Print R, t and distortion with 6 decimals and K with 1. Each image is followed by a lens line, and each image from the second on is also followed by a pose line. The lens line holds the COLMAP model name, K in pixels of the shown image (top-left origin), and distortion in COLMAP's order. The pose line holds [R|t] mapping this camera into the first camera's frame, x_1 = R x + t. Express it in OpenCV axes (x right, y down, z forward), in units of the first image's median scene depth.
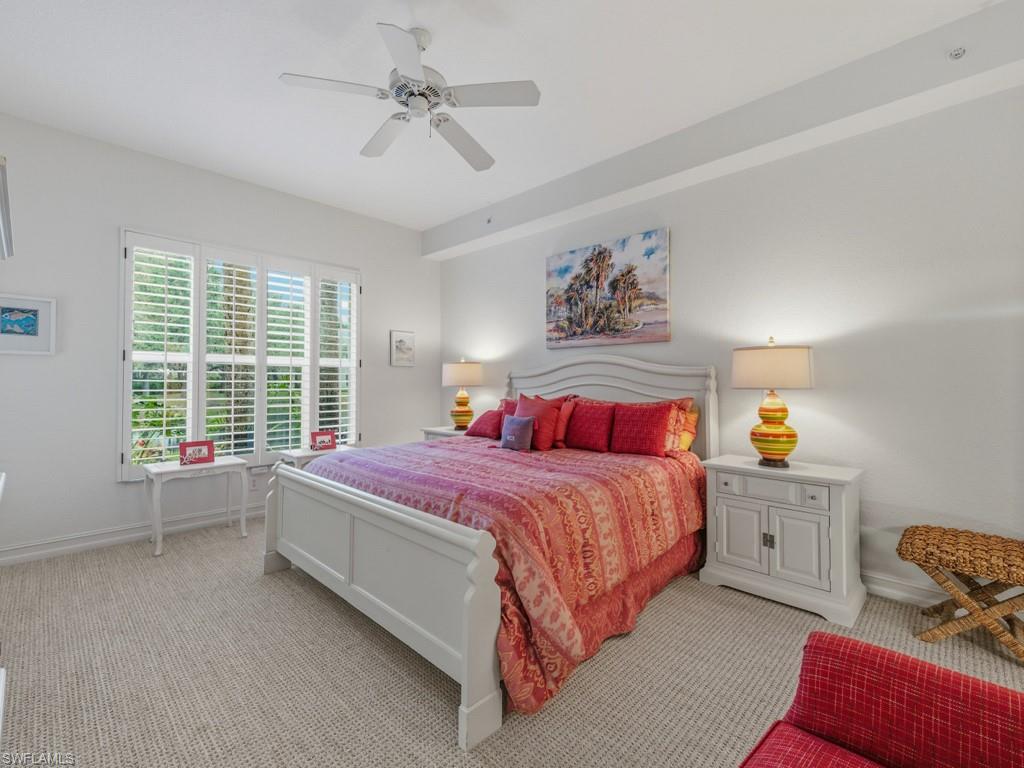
lens RADIAL K [[453.3, 0, 521.2], [0, 453.3, 375.1], [0, 0, 1]] dist [0.010068, -0.002191]
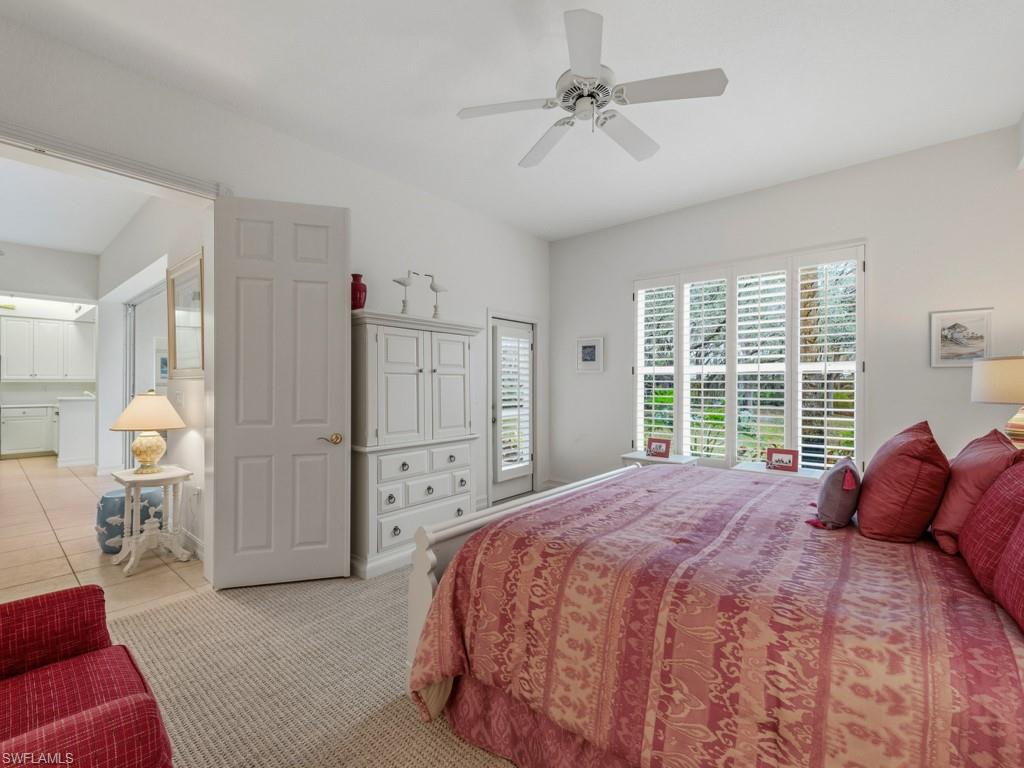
lens RADIAL K [[453.3, 0, 514.7], [0, 453.3, 387.5], [0, 0, 1]] dist [0.010068, -0.002191]
pose [[0.067010, 0.007969, -0.997720, 0.644248], [0.005388, 0.999951, 0.008349, -0.007746], [0.997738, -0.005935, 0.066964, 0.696227]]
